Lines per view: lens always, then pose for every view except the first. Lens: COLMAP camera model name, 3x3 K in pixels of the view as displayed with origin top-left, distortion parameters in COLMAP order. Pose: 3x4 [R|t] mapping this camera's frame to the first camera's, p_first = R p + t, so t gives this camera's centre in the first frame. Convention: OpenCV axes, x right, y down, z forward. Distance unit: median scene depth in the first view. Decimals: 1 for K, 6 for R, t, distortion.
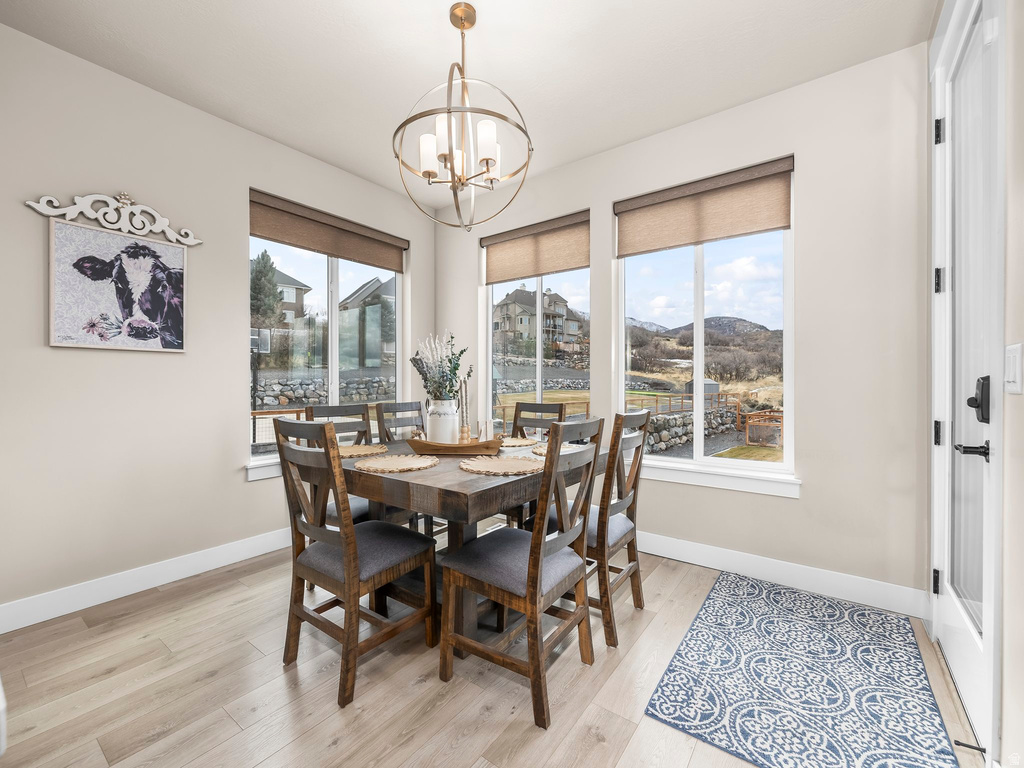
lens RADIAL K [[431.1, 0, 512.7], [0, 431.1, 385.6], [0, 0, 1]] dist [-0.000152, 0.001044]
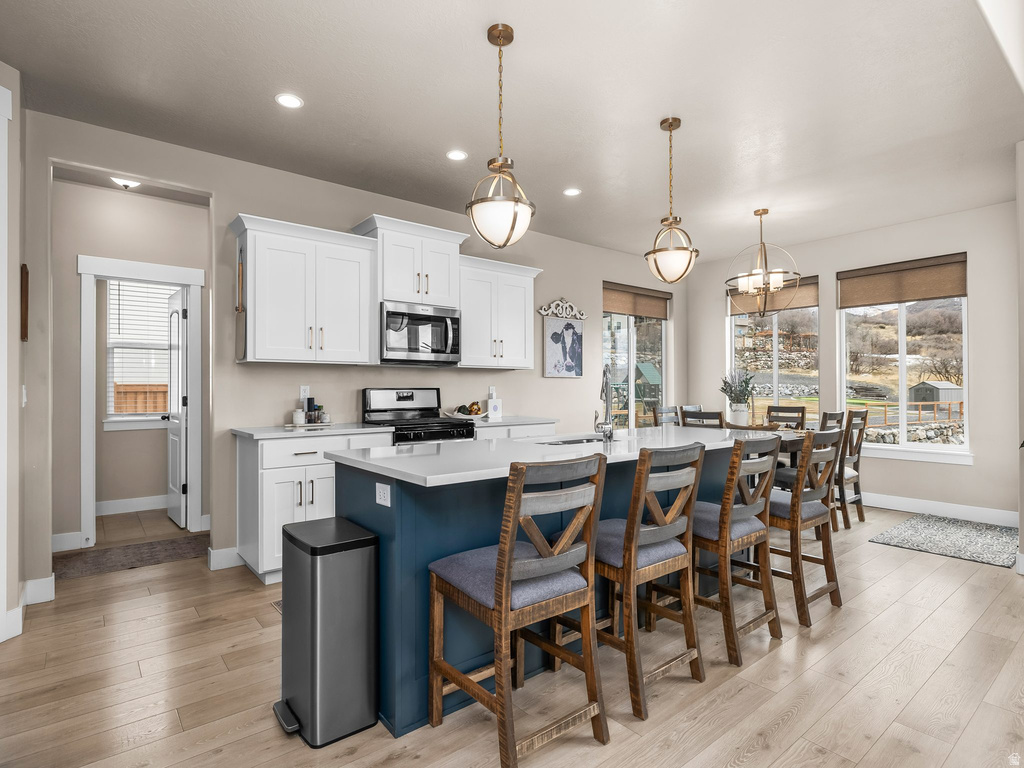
lens RADIAL K [[541.4, 0, 511.7], [0, 541.4, 384.7], [0, 0, 1]] dist [0.001631, 0.000057]
pose [[0.967653, -0.005676, -0.252219, -0.495444], [0.002574, 0.999917, -0.012627, -0.018927], [0.252270, 0.011569, 0.967588, -1.409913]]
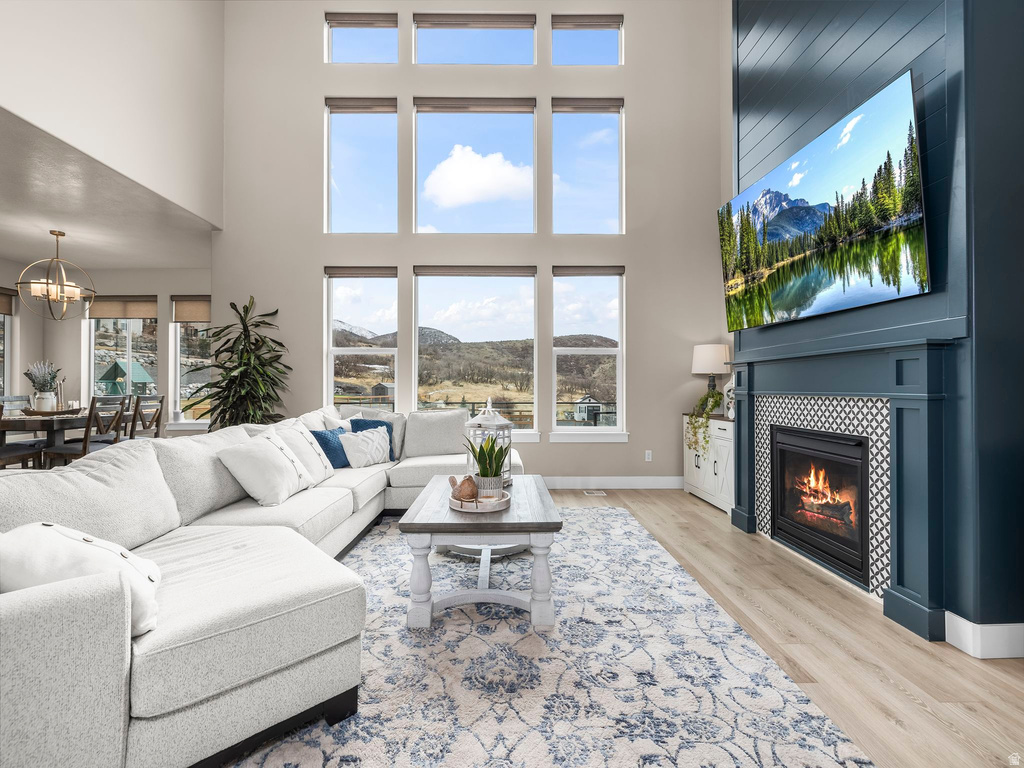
lens RADIAL K [[431.1, 0, 515.7], [0, 431.1, 386.6], [0, 0, 1]] dist [-0.000152, 0.001044]
pose [[0.793180, -0.000875, 0.608987, 0.367417], [0.005632, 0.999967, -0.005900, 0.030170], [-0.608961, 0.008110, 0.793158, -2.029816]]
